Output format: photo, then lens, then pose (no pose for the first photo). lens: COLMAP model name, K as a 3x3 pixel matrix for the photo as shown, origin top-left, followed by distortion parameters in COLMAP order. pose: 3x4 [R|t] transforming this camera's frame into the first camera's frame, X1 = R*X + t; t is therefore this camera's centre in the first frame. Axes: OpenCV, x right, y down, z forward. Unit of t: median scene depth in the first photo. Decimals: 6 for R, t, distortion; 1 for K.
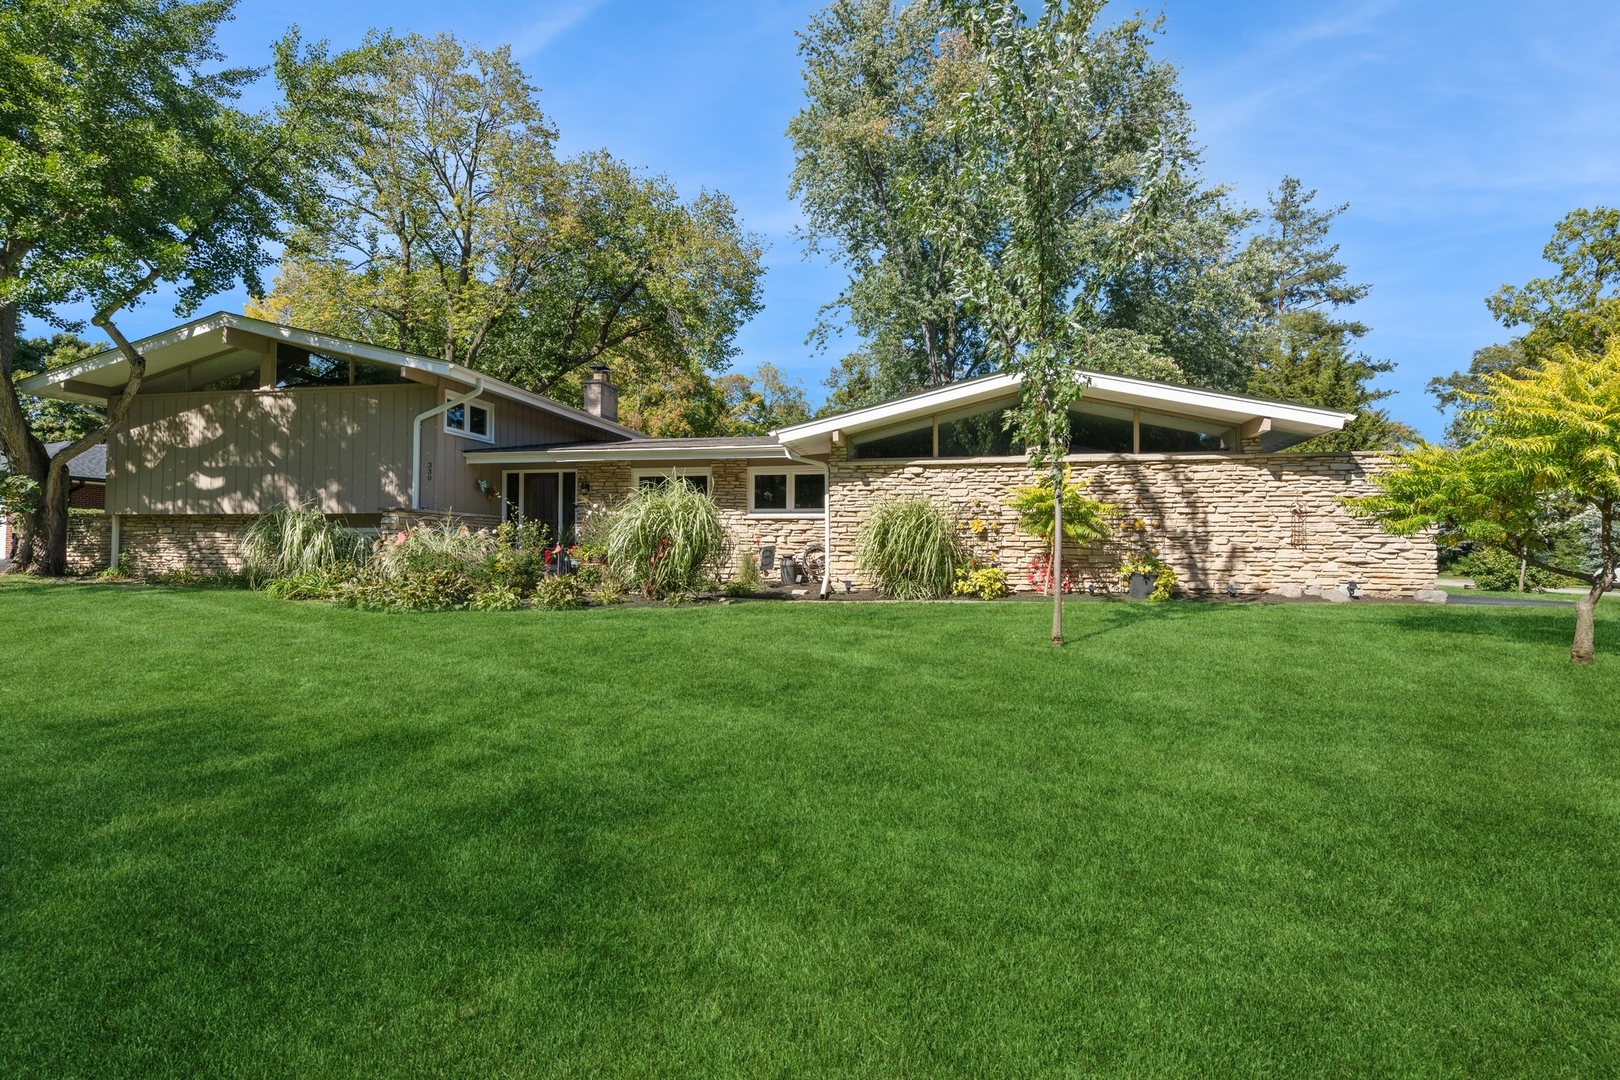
lens RADIAL K [[798.3, 0, 803.3], [0, 798.3, 536.2], [0, 0, 1]] dist [0.019272, -0.000232]
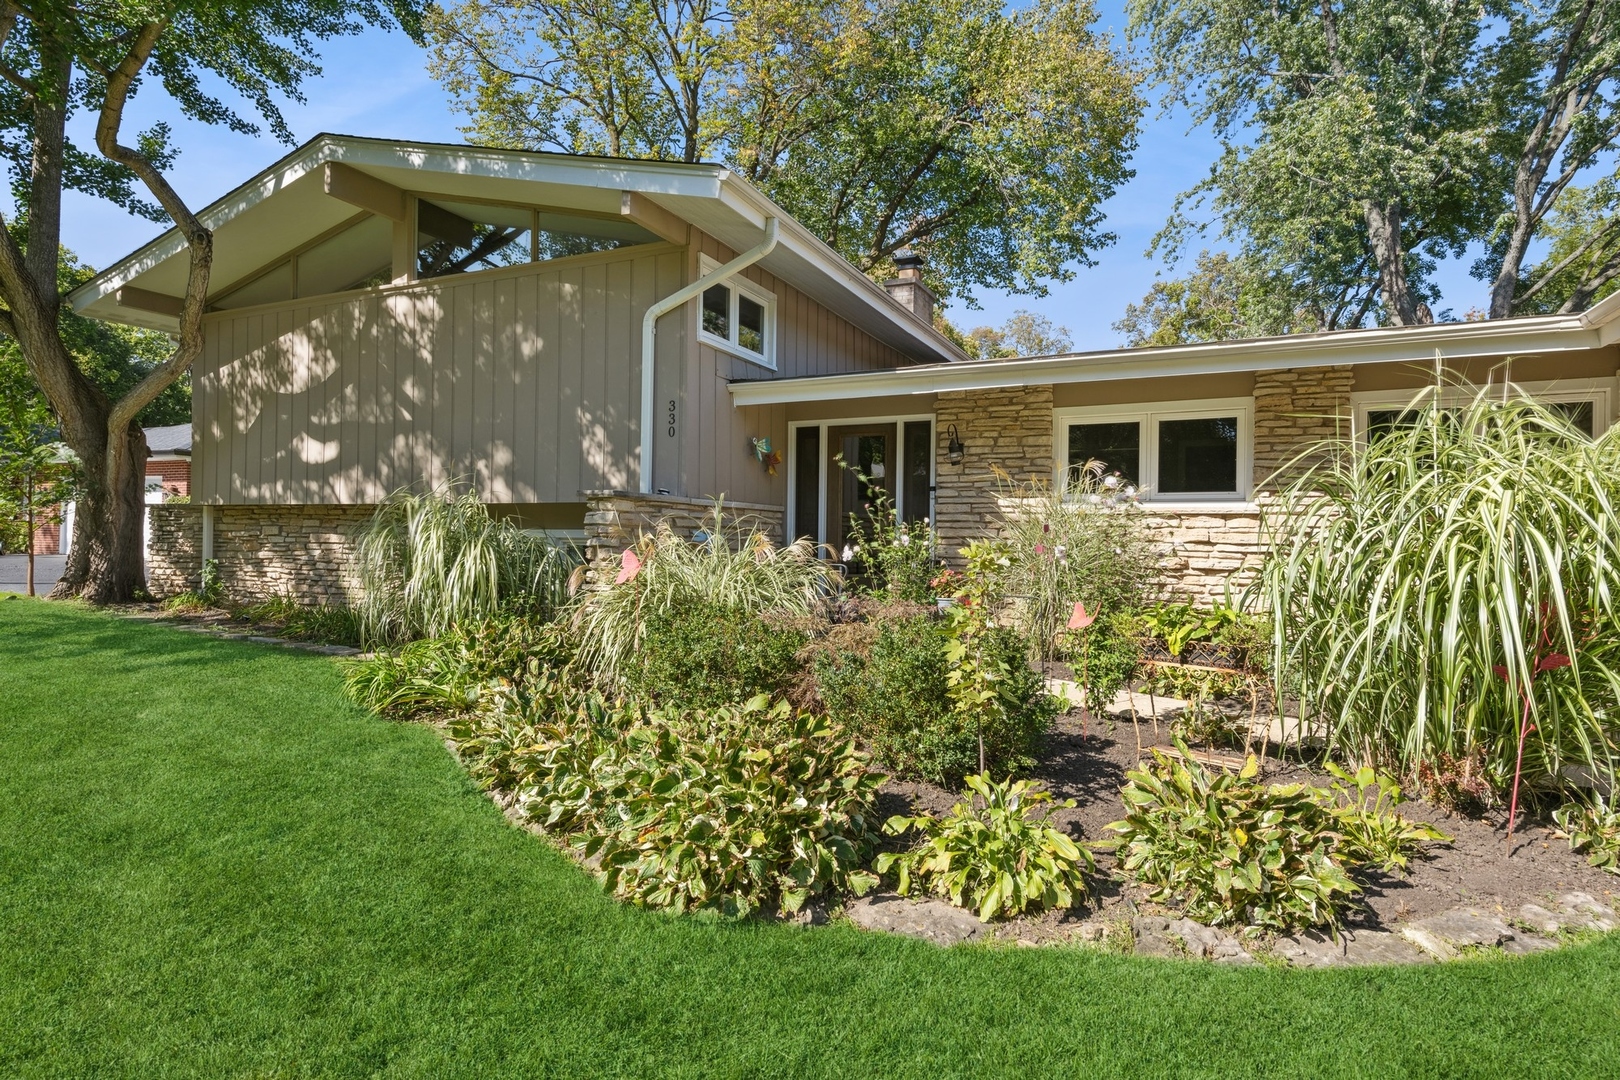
lens RADIAL K [[877.1, 0, 810.9], [0, 877.1, 536.1], [0, 0, 1]] dist [-0.002595, -0.000730]
pose [[0.974097, 0.007436, -0.226007, -0.243503], [-0.004702, 0.999909, 0.012634, -0.014665], [0.226080, -0.011244, 0.974044, 0.461917]]
